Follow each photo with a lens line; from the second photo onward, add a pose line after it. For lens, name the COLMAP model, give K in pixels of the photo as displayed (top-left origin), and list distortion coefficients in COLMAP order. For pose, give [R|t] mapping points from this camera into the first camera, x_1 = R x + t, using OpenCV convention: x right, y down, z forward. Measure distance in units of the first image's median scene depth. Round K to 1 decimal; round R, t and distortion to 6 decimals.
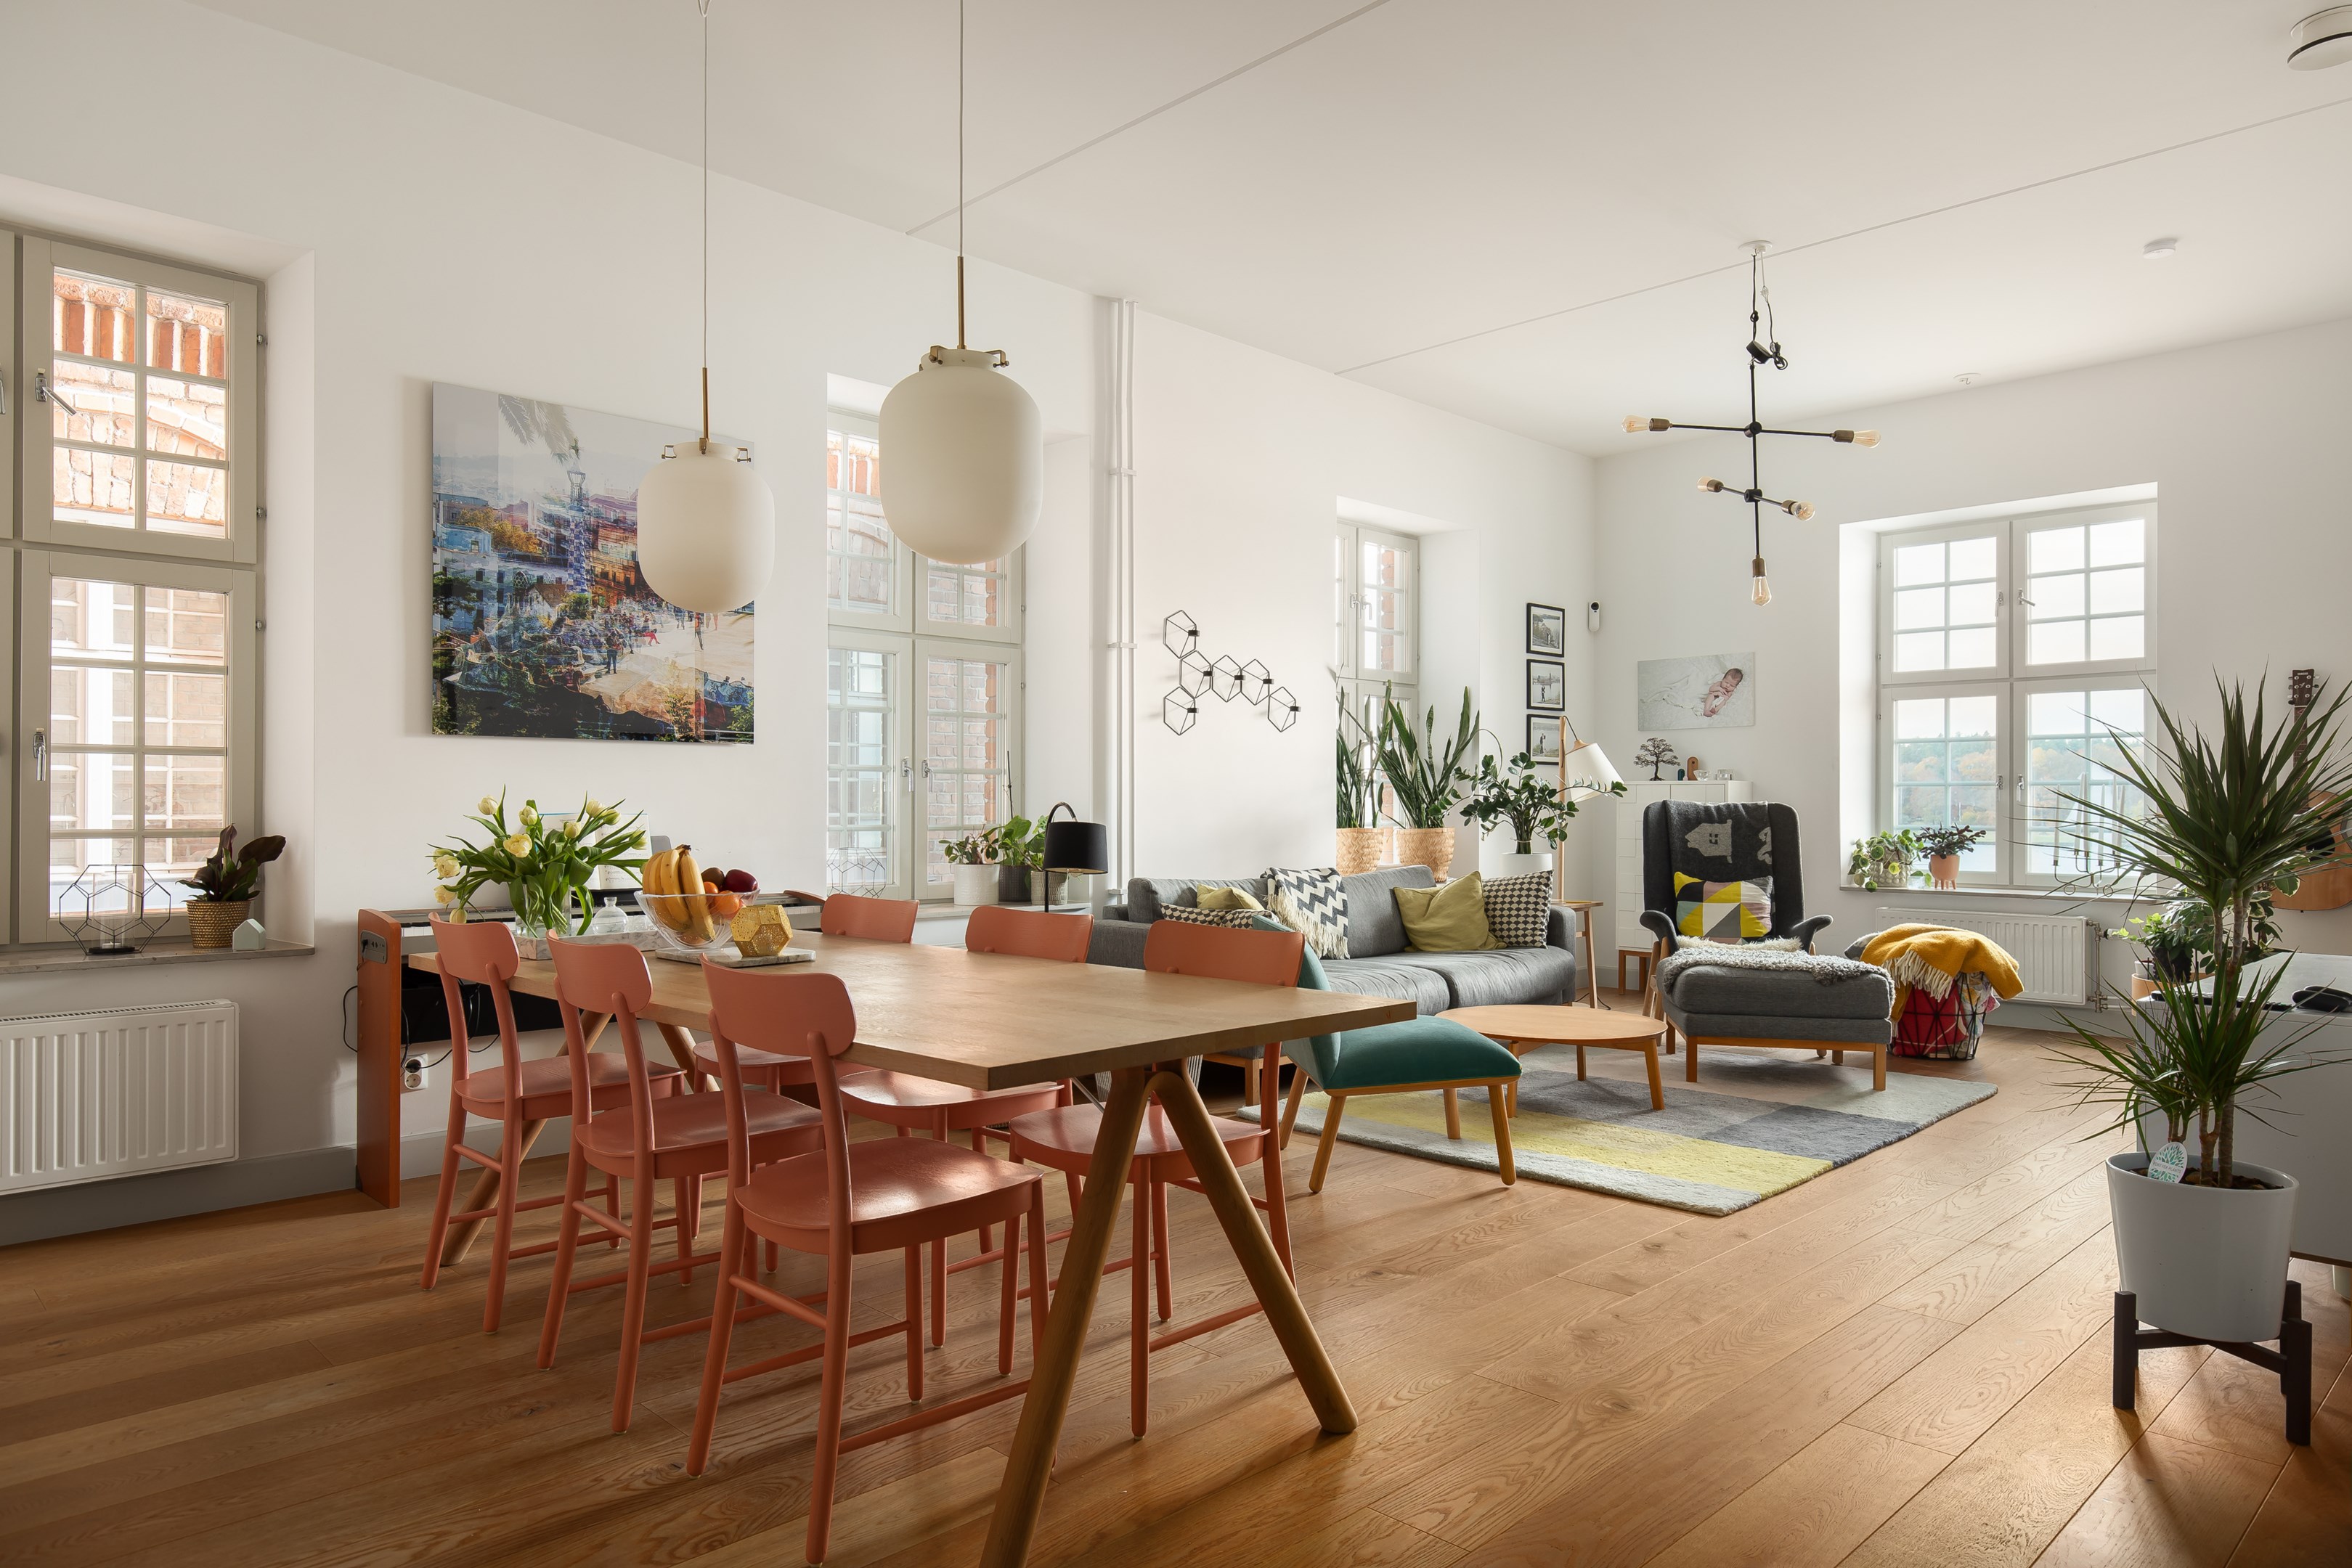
lens RADIAL K [[1450.2, 0, 1179.4], [0, 1450.2, 795.2], [0, 0, 1]] dist [0.001628, -0.002748]
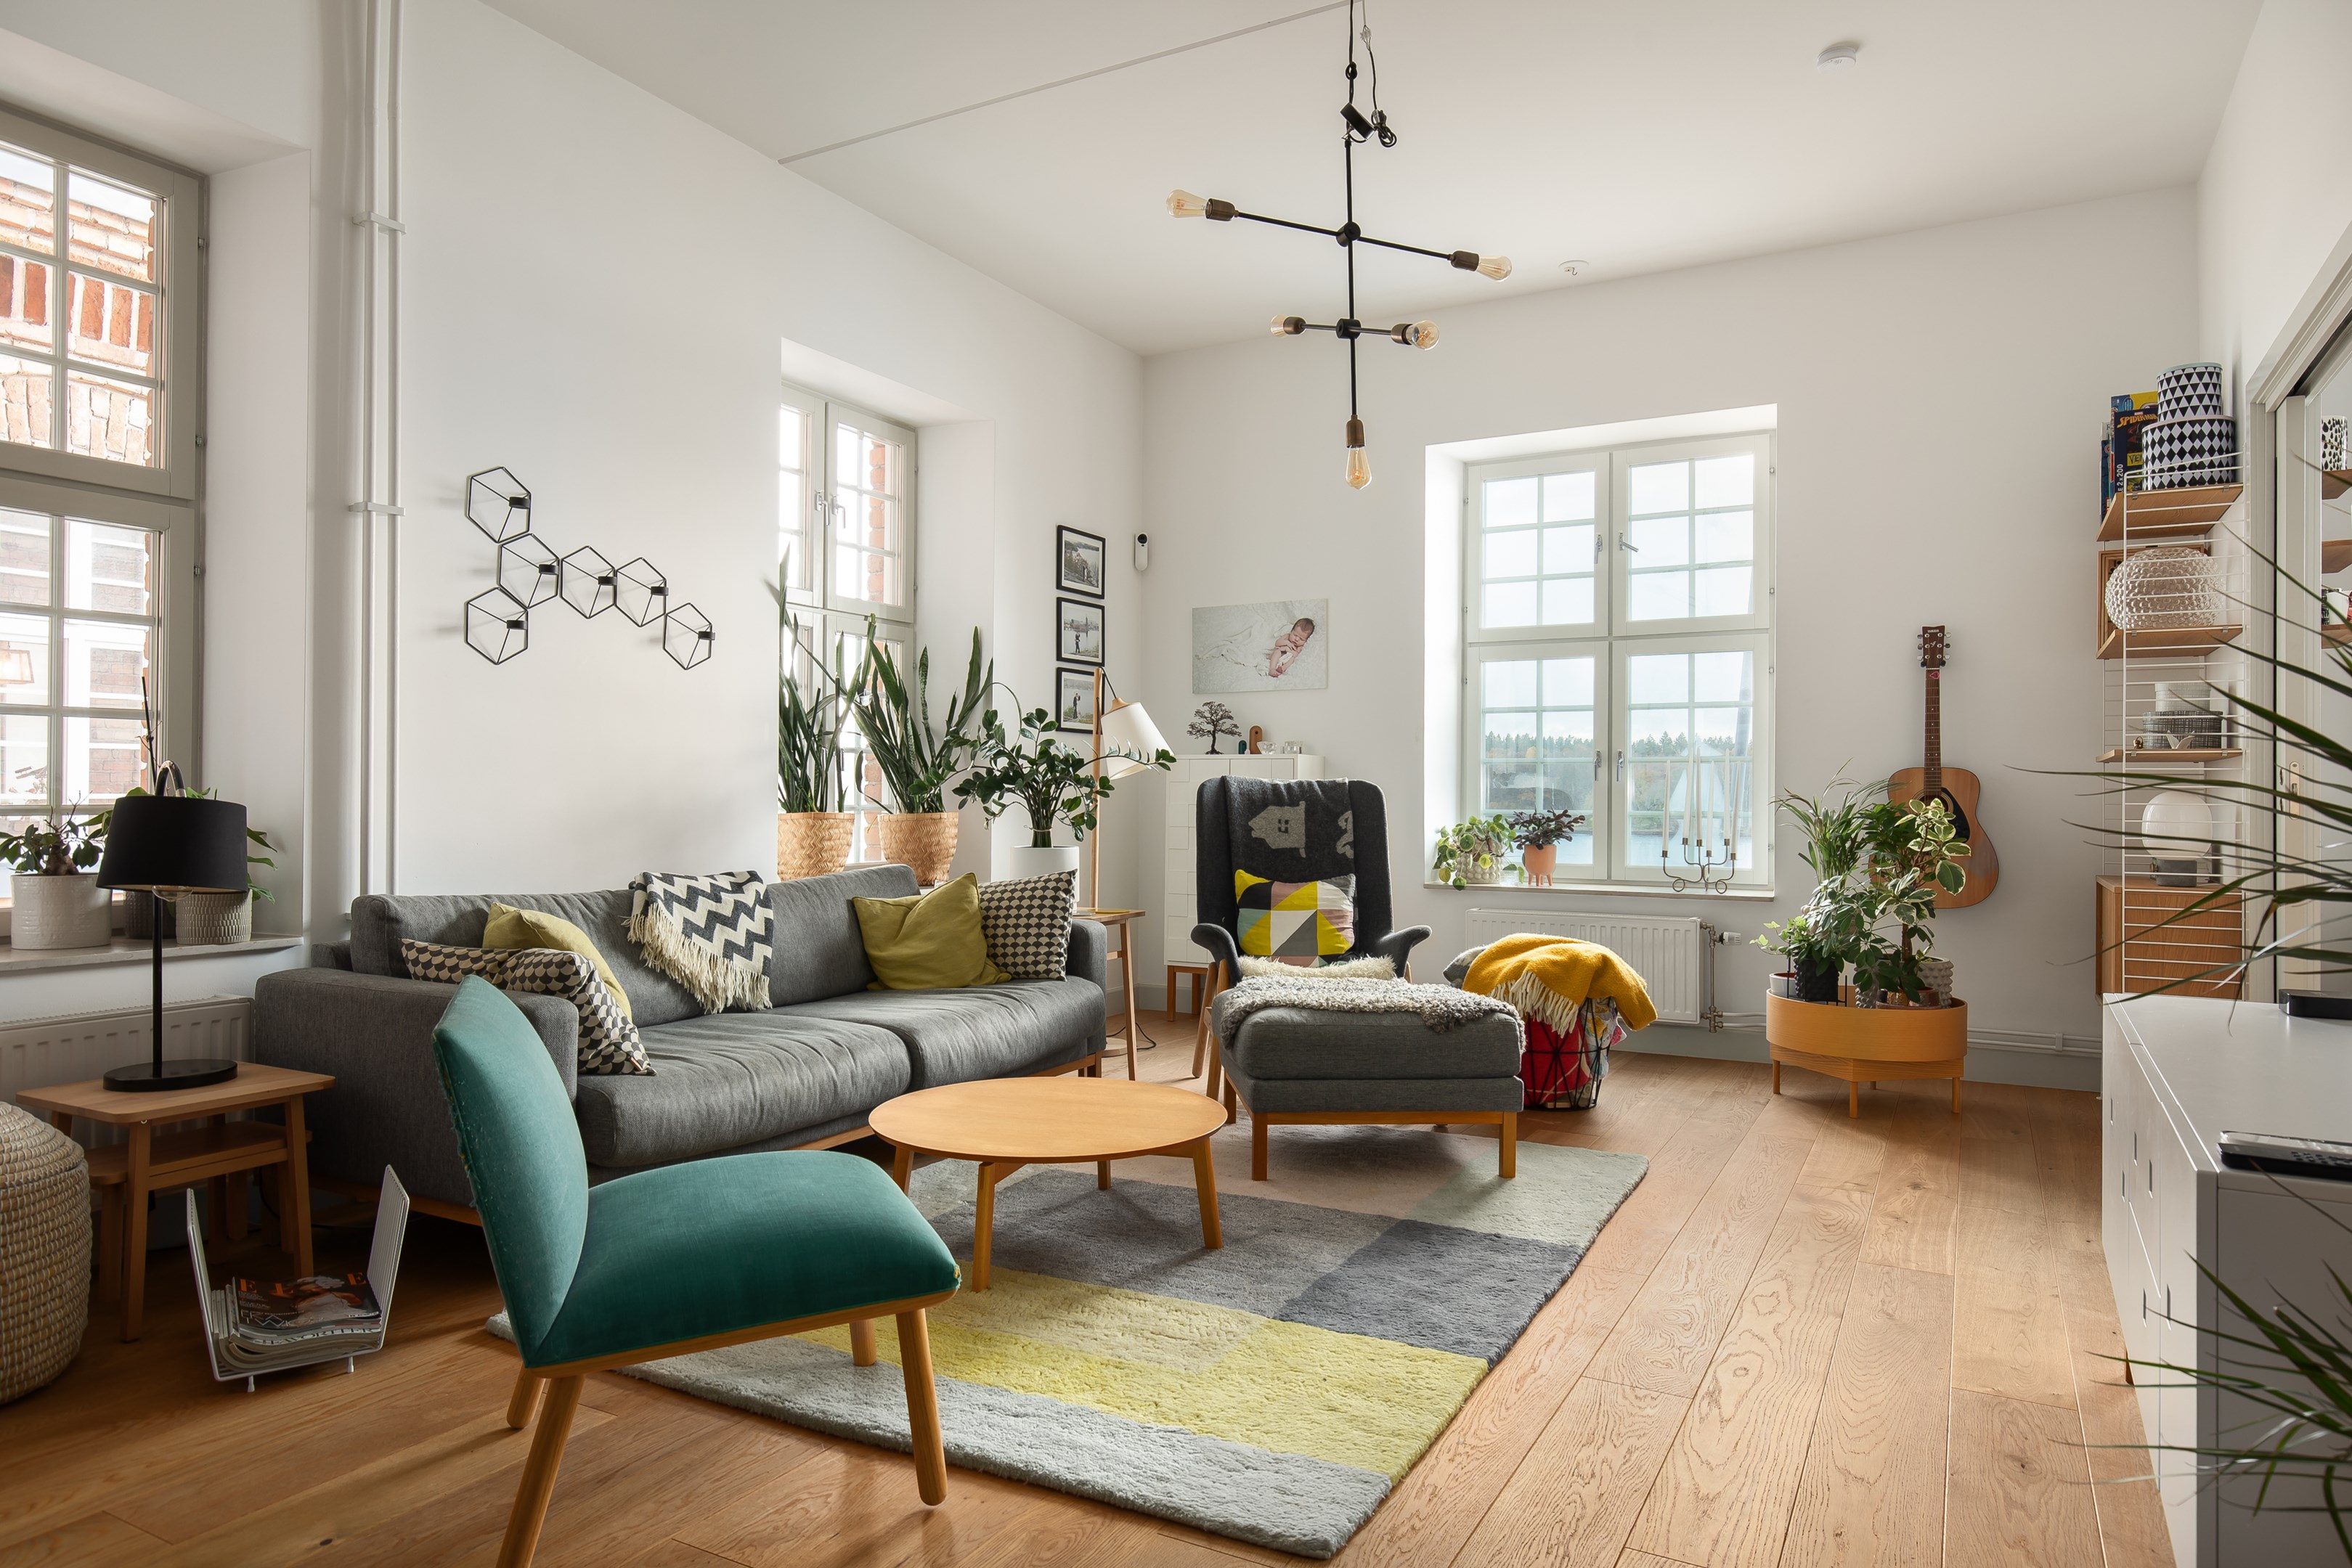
lens RADIAL K [[1432.7, 0, 1176.0], [0, 1432.7, 784.0], [0, 0, 1]] dist [0.006399, -0.001616]
pose [[0.957875, 0.005786, 0.287126, 0.106394], [-0.005600, 0.999983, -0.001469, 0.010278], [-0.287129, -0.000201, 0.957892, 0.322316]]
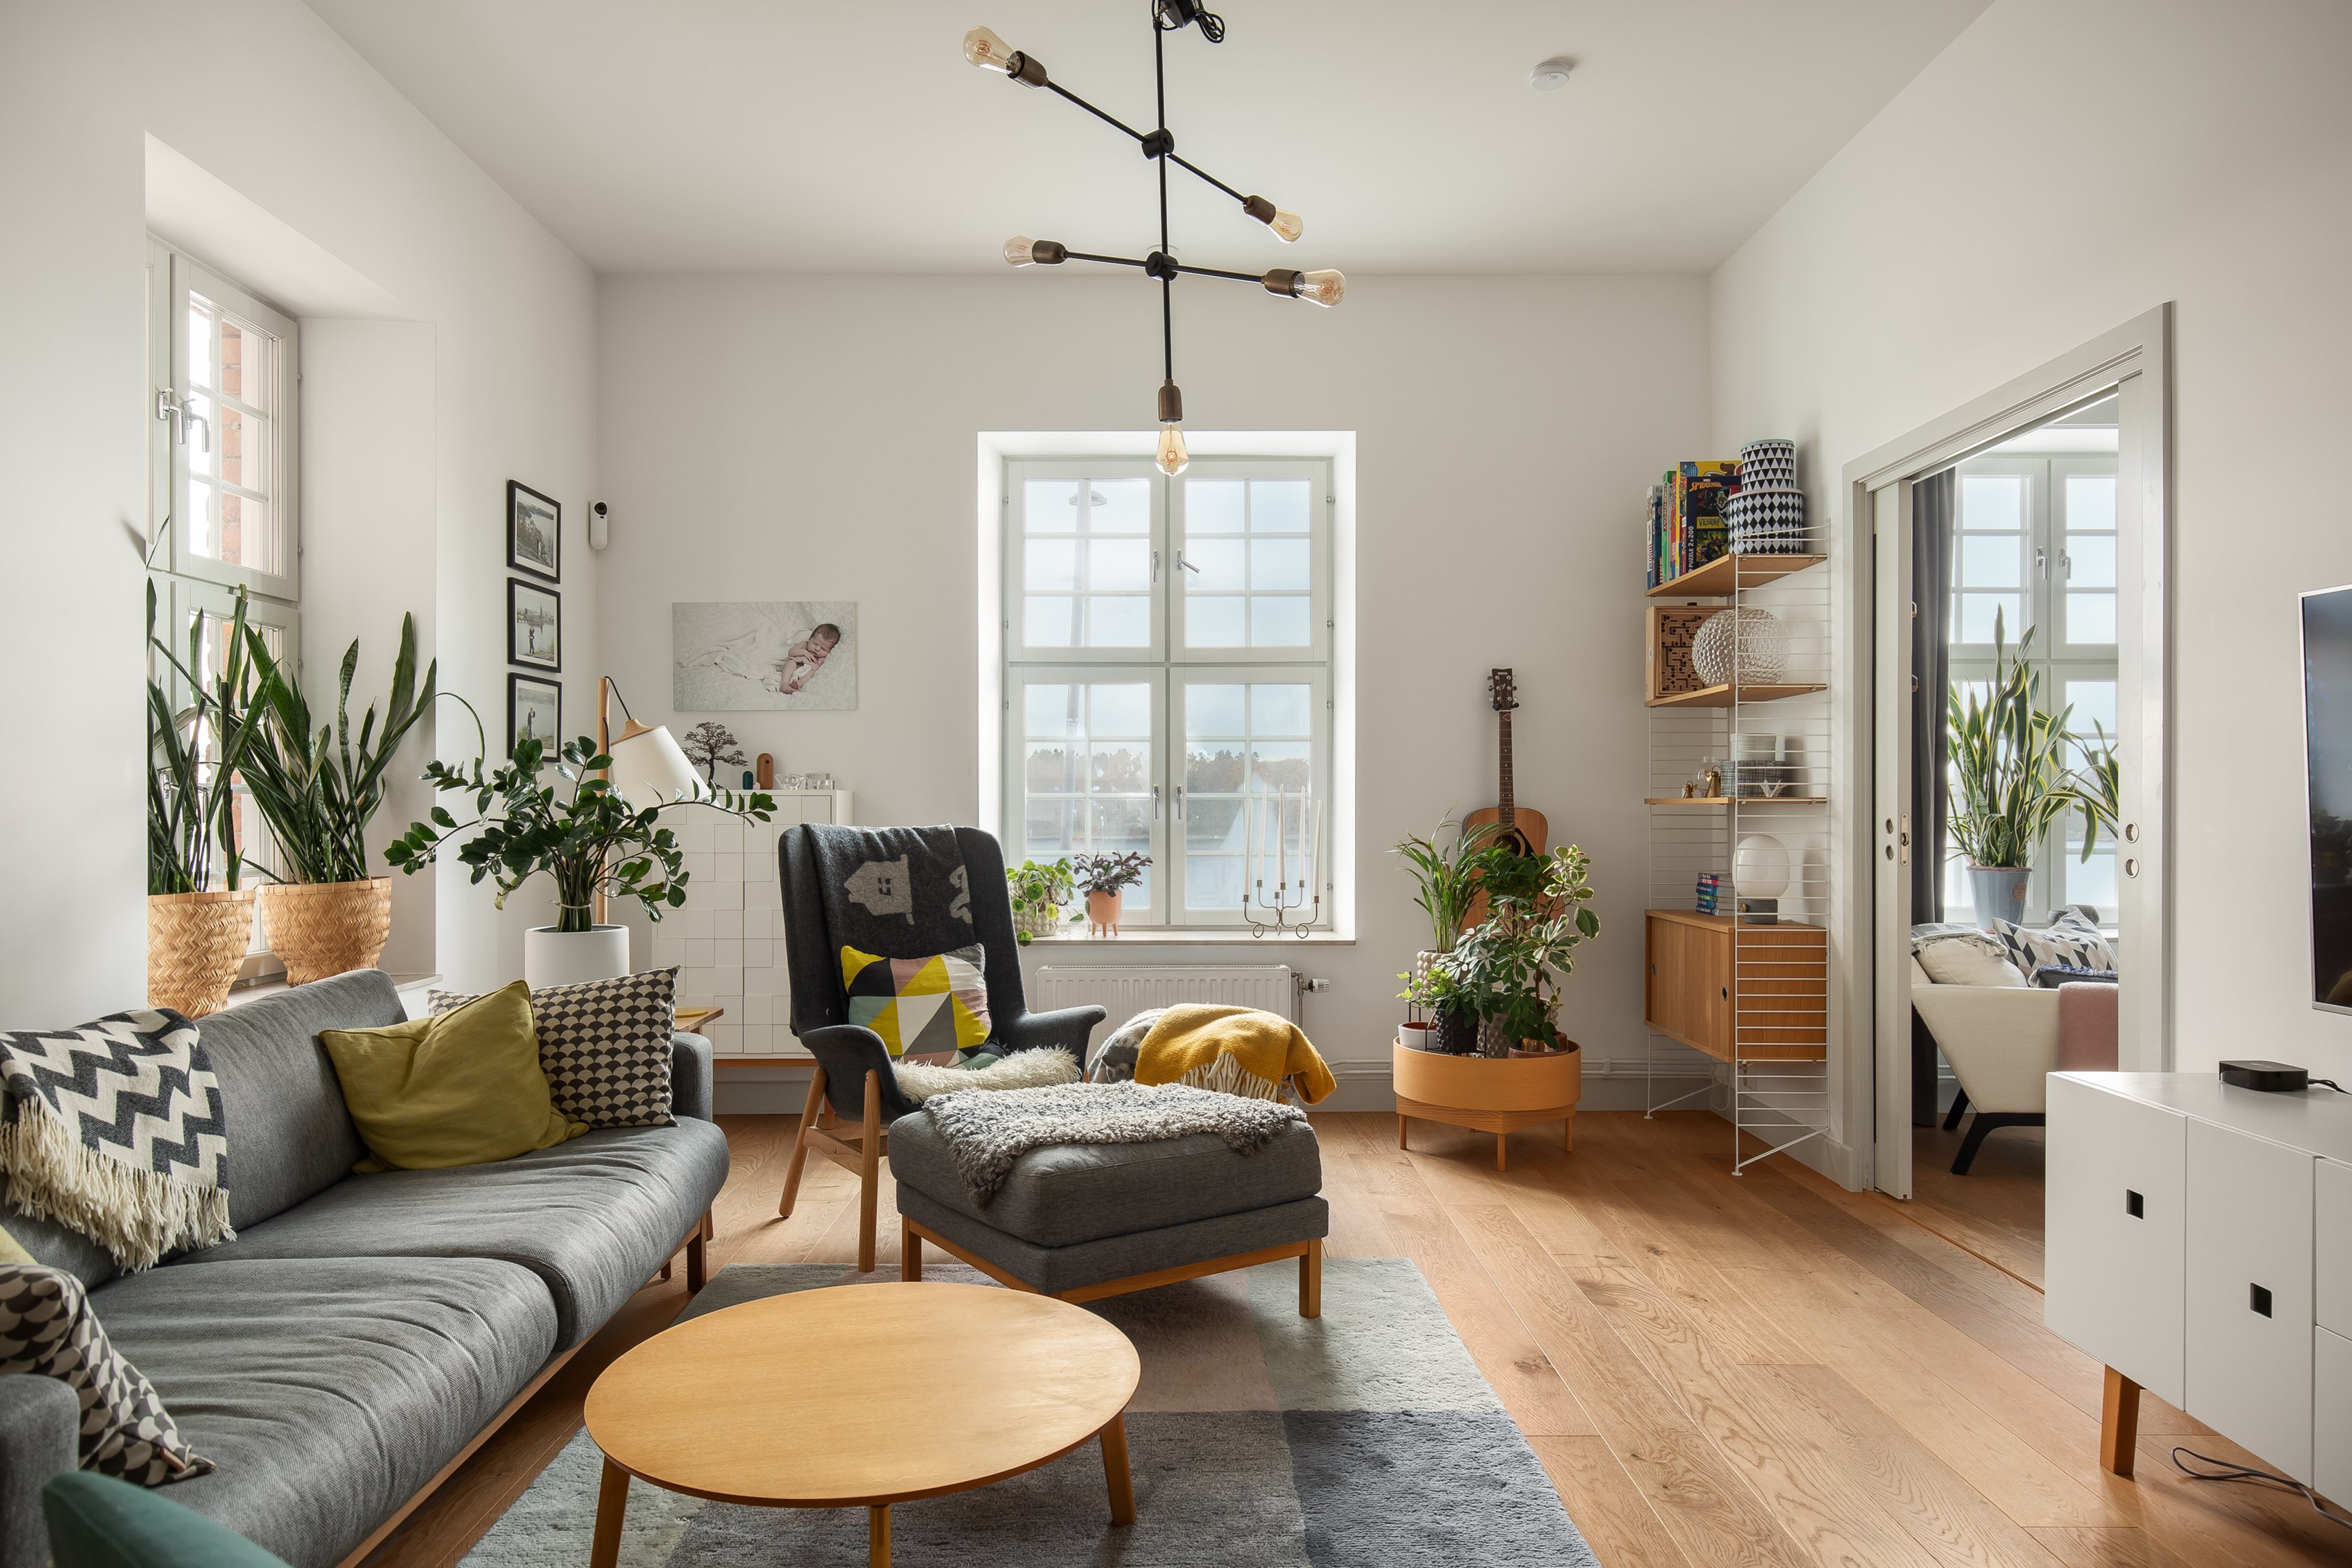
lens RADIAL K [[1448.3, 0, 1164.4], [0, 1448.3, 805.3], [0, 0, 1]] dist [0.004559, -0.003011]
pose [[0.696892, -0.002861, 0.717170, 0.010110], [-0.002221, 0.999979, 0.006147, -0.009627], [-0.717172, -0.005876, 0.696871, 0.546409]]
